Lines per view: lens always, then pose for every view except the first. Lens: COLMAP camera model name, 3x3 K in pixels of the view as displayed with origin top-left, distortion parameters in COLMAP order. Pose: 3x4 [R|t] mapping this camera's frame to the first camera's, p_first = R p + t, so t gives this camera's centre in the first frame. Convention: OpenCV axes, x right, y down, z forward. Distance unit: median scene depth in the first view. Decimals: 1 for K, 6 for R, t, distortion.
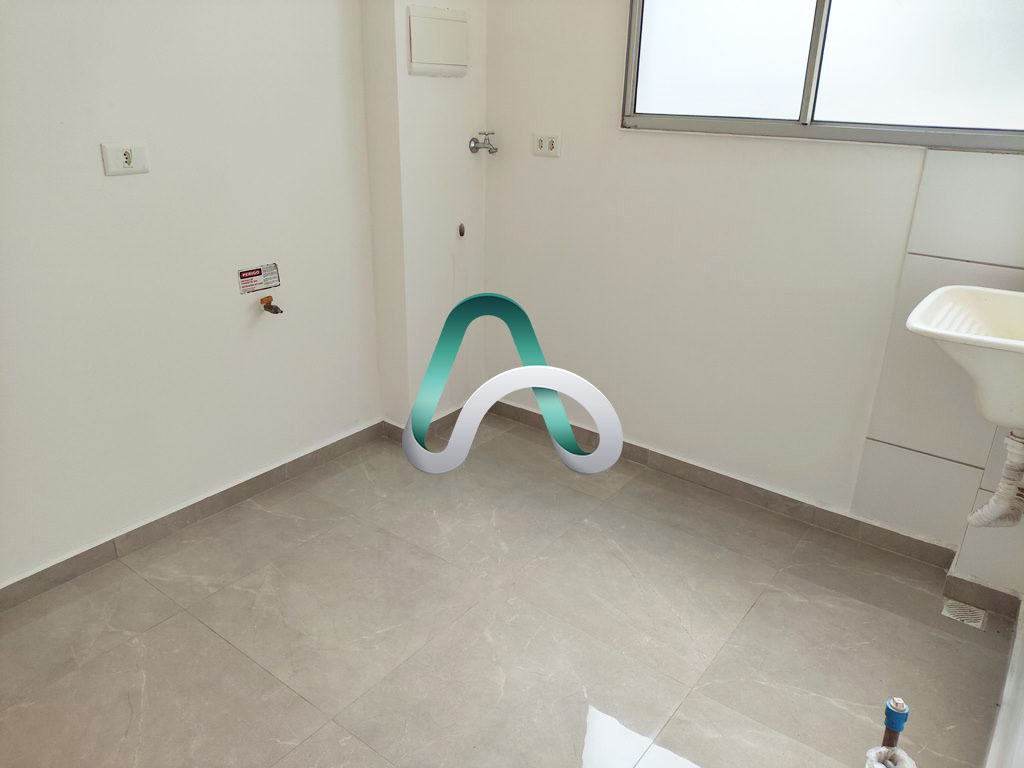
lens RADIAL K [[762.8, 0, 514.0], [0, 762.8, 376.9], [0, 0, 1]] dist [0.089808, -0.112470]
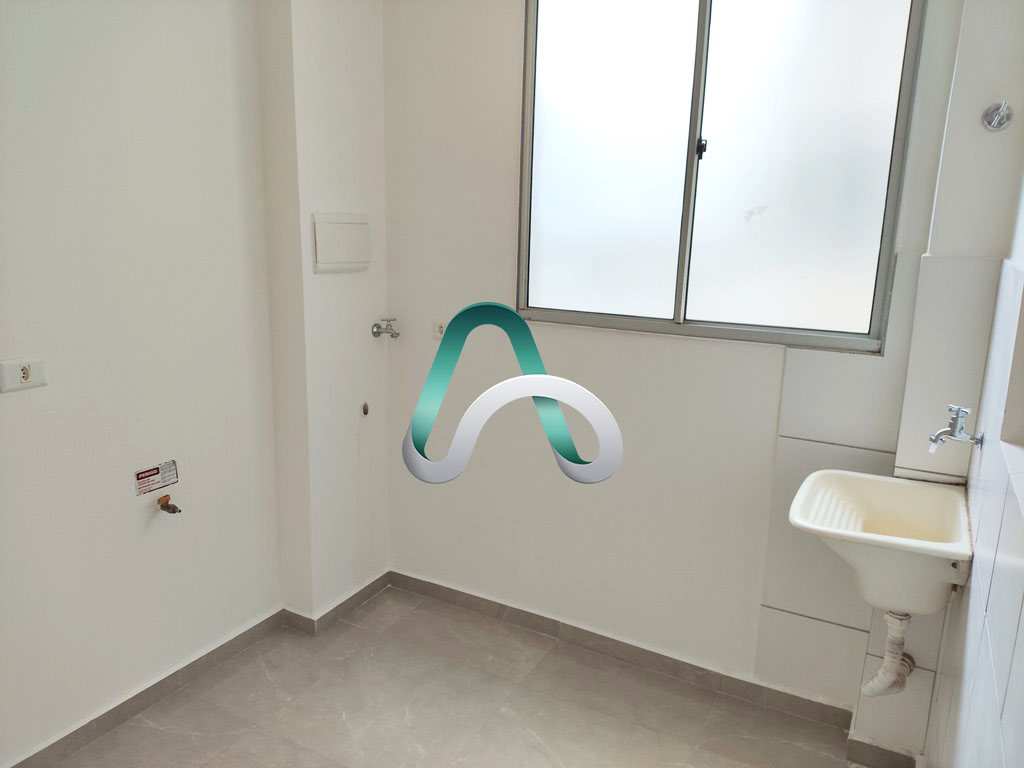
lens RADIAL K [[762.8, 0, 514.7], [0, 762.8, 384.4], [0, 0, 1]] dist [0.089808, -0.112470]
pose [[0.988606, -0.027614, 0.147972, -0.026356], [0.050974, 0.986364, -0.156488, -0.067988], [-0.141633, 0.162247, 0.976533, -0.034417]]
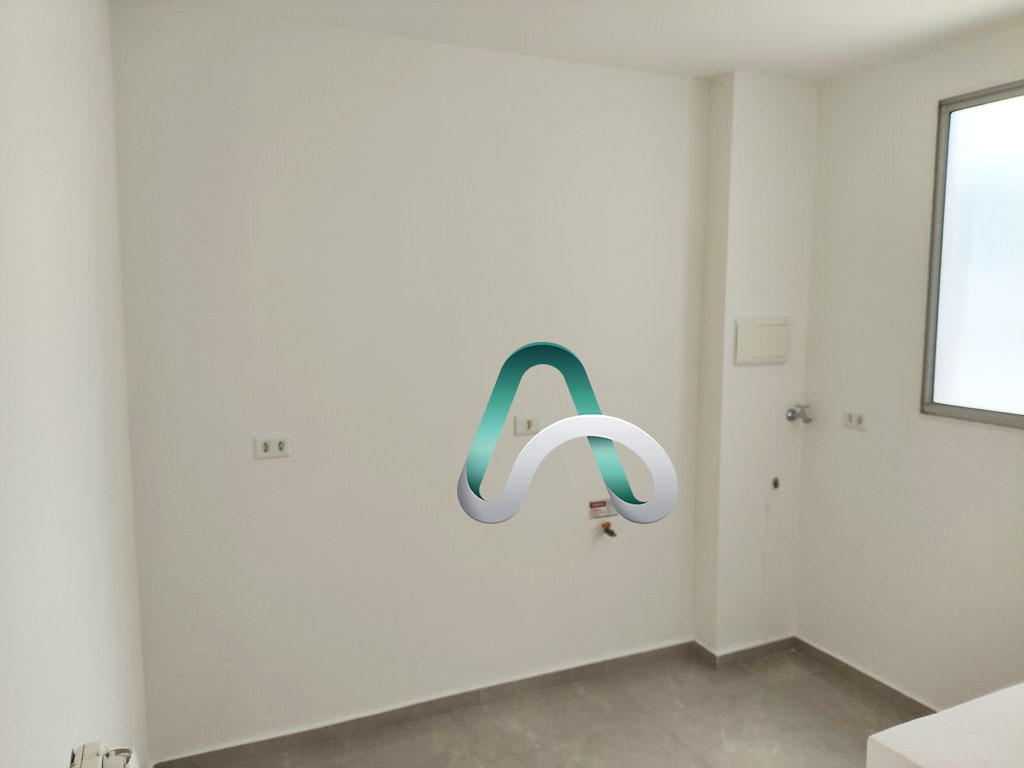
lens RADIAL K [[762.8, 0, 509.2], [0, 762.8, 379.4], [0, 0, 1]] dist [0.089808, -0.112470]
pose [[0.883974, 0.033316, -0.466348, 0.140023], [-0.159304, 0.959234, -0.233436, -0.005560], [0.439560, 0.280642, 0.853245, -0.276915]]
